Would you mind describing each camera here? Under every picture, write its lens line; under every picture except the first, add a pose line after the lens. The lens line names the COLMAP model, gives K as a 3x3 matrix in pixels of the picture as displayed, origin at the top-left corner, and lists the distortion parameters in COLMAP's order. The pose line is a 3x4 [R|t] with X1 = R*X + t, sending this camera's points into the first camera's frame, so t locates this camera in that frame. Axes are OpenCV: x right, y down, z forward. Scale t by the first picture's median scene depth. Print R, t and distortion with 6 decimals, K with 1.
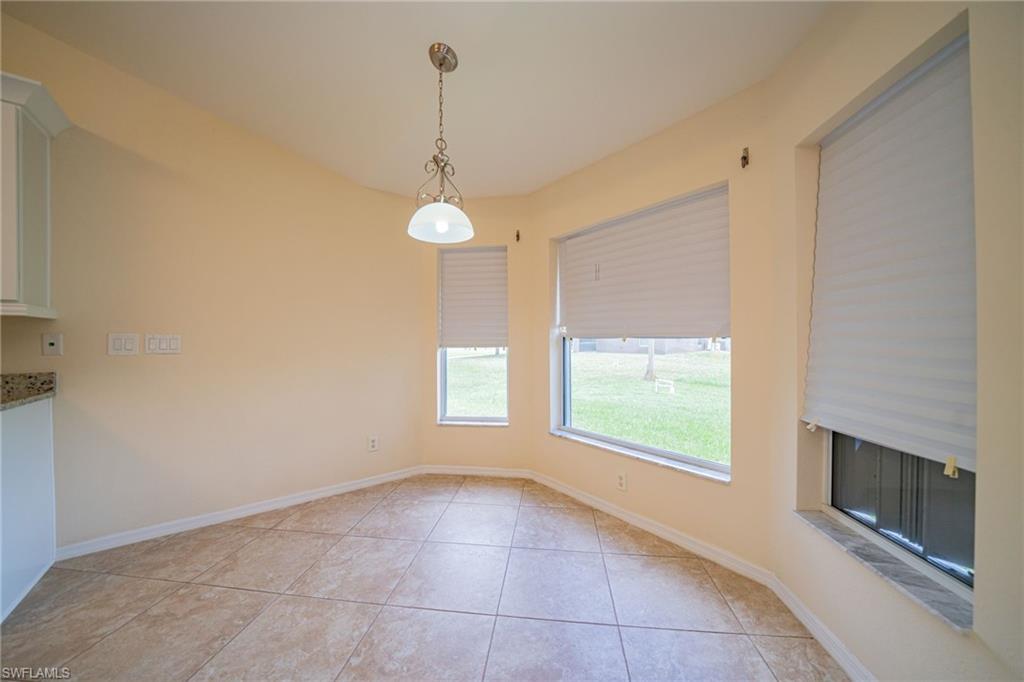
lens RADIAL K [[355.7, 0, 513.5], [0, 355.7, 339.2], [0, 0, 1]] dist [-0.027586, 0.003830]
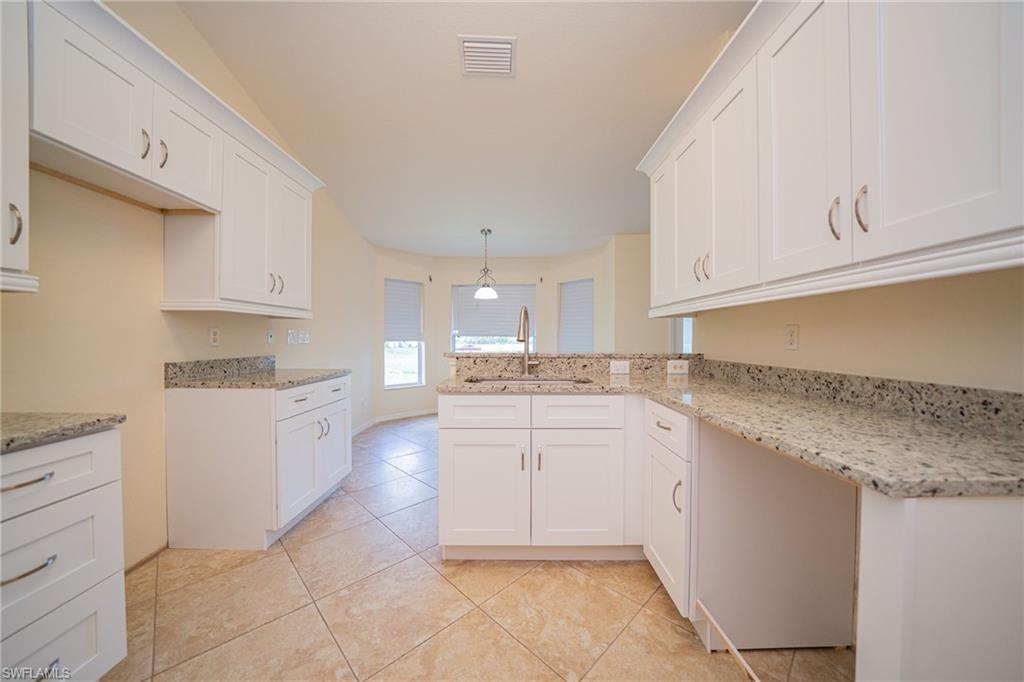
lens RADIAL K [[355.7, 0, 513.5], [0, 355.7, 339.2], [0, 0, 1]] dist [-0.027586, 0.003830]
pose [[0.616931, 0.005051, 0.787001, -1.767277], [-0.006906, 0.999976, -0.001005, 0.020657], [-0.786987, -0.004815, 0.616951, -0.679538]]
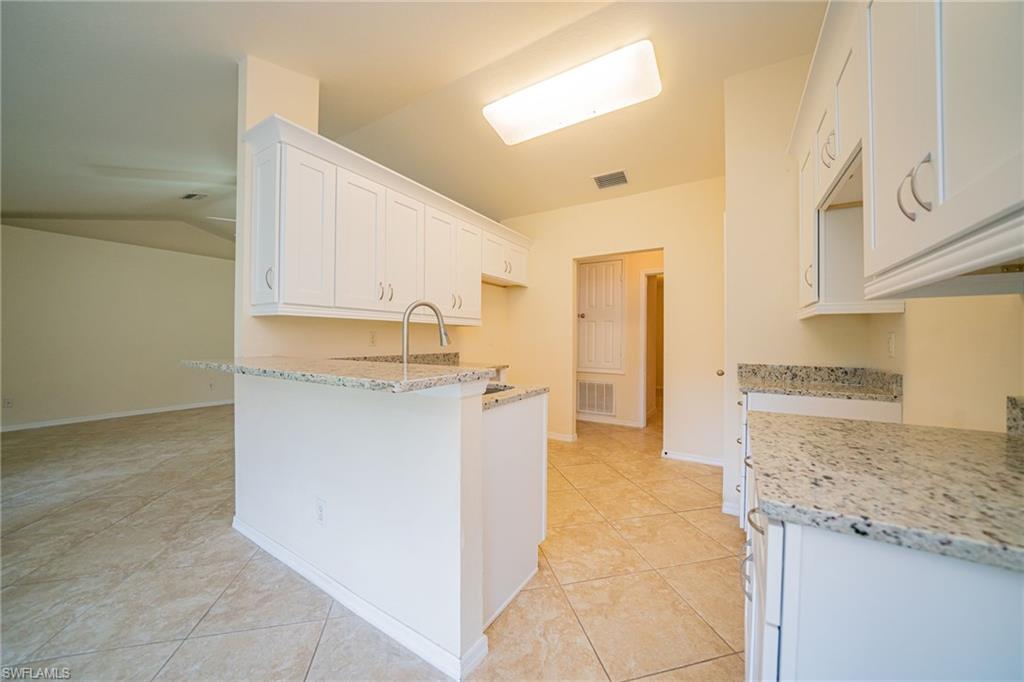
lens RADIAL K [[355.7, 0, 513.5], [0, 355.7, 339.2], [0, 0, 1]] dist [-0.027586, 0.003830]
pose [[-0.941713, 0.004032, -0.336392, -0.776420], [0.002620, 0.999986, 0.004652, 0.006850], [0.336406, 0.003499, -0.941711, 0.885729]]
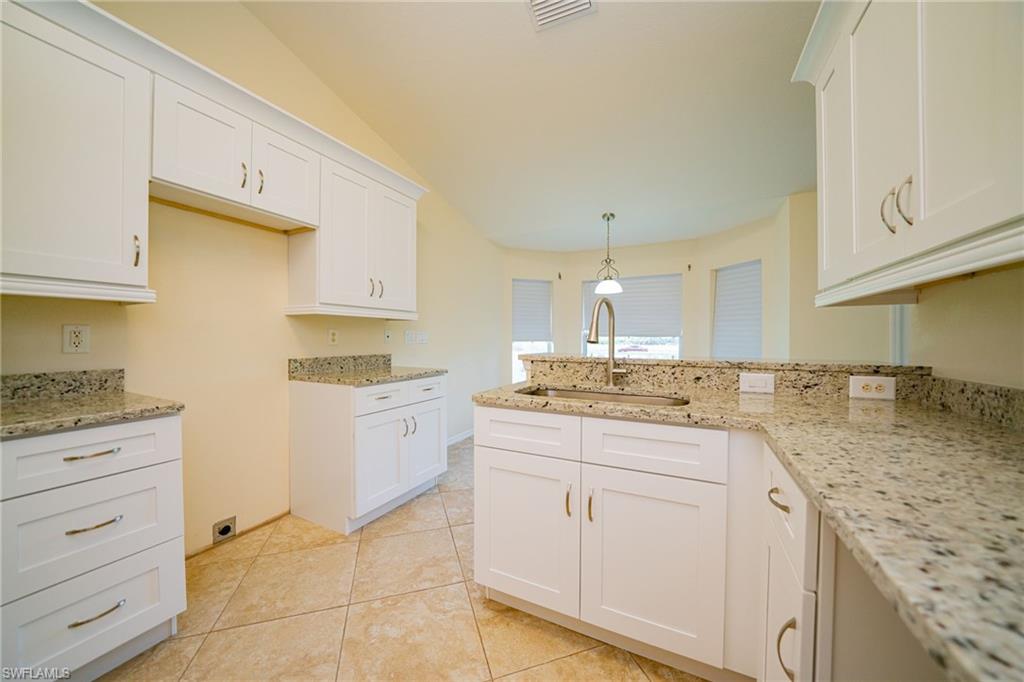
lens RADIAL K [[355.7, 0, 513.5], [0, 355.7, 339.2], [0, 0, 1]] dist [-0.027586, 0.003830]
pose [[0.903670, 0.007259, 0.428167, -1.432019], [-0.009145, 0.999955, 0.002349, 0.017021], [-0.428131, -0.006038, 0.903696, -0.701142]]
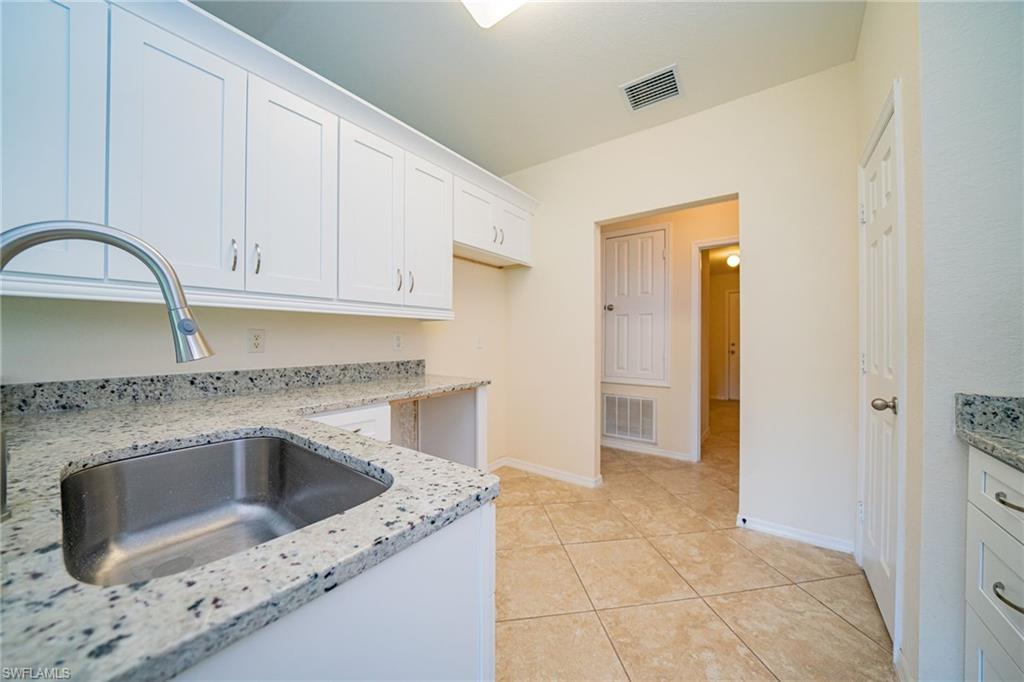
lens RADIAL K [[355.7, 0, 513.5], [0, 355.7, 339.2], [0, 0, 1]] dist [-0.027586, 0.003830]
pose [[-0.965796, 0.008986, -0.259148, -1.121696], [0.007869, 0.999955, 0.005347, 0.007225], [0.259184, 0.003125, -0.965823, 0.329550]]
